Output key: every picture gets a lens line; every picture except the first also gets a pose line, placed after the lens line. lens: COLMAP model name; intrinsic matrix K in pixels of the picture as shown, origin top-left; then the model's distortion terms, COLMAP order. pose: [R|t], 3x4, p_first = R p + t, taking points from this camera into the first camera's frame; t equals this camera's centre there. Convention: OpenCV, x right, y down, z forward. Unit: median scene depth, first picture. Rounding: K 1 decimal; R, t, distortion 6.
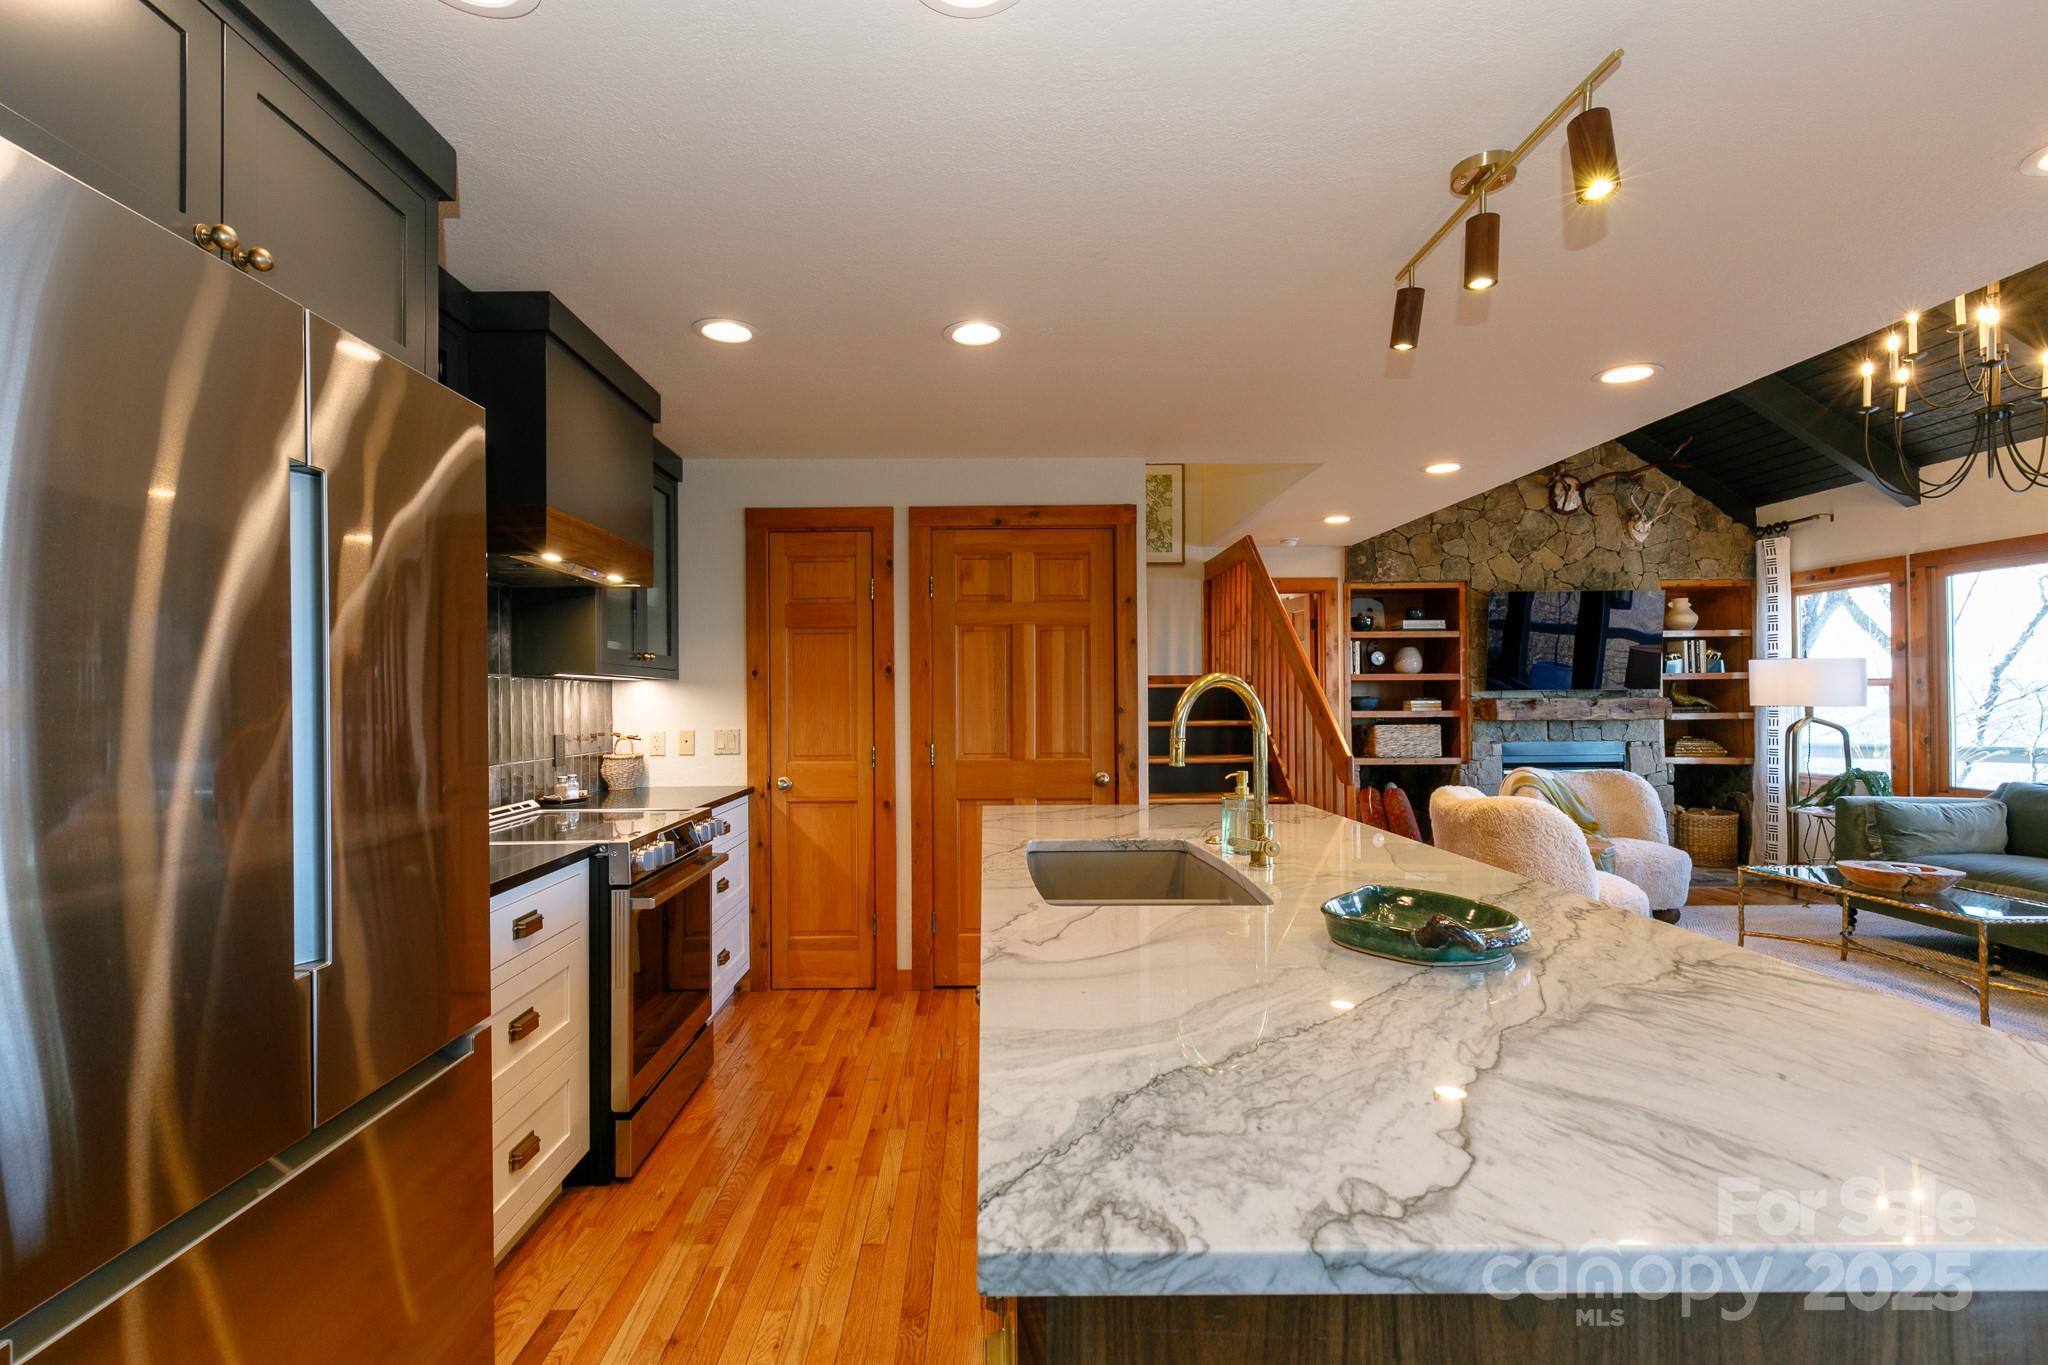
lens RADIAL K [[934.5, 0, 1024.0], [0, 934.5, 682.5], [0, 0, 1]] dist [0.017437, -0.008747]
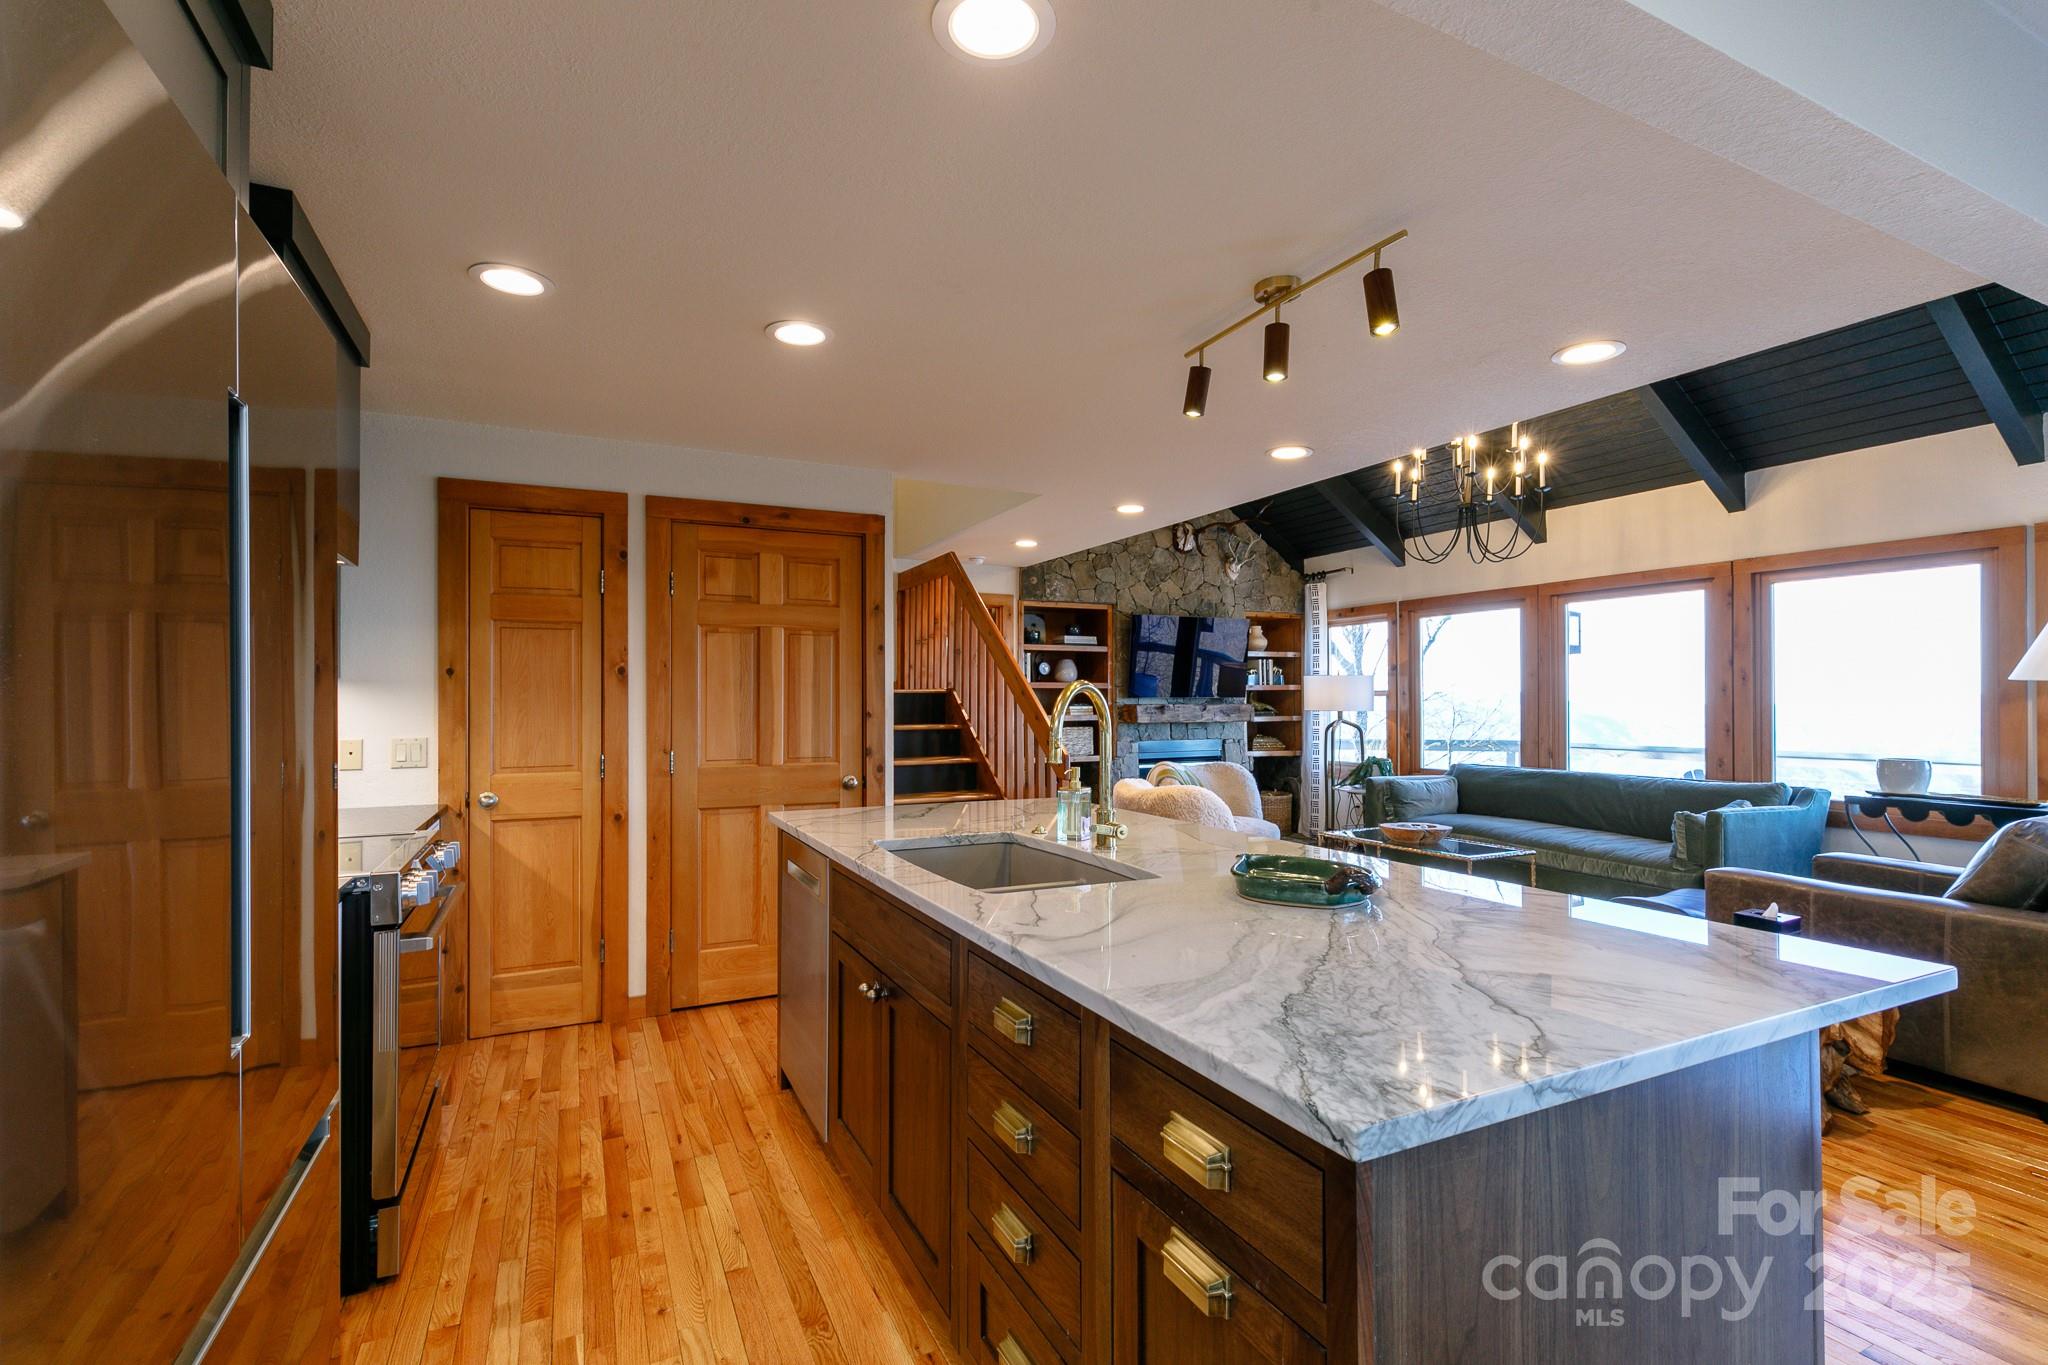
lens RADIAL K [[927.9, 0, 1024.0], [0, 927.9, 682.5], [0, 0, 1]] dist [0.003457, -0.000004]
pose [[0.901465, 0.013530, 0.432640, -0.181035], [-0.010725, 0.999903, -0.008923, 0.001728], [-0.432719, 0.003404, 0.901522, 0.008281]]
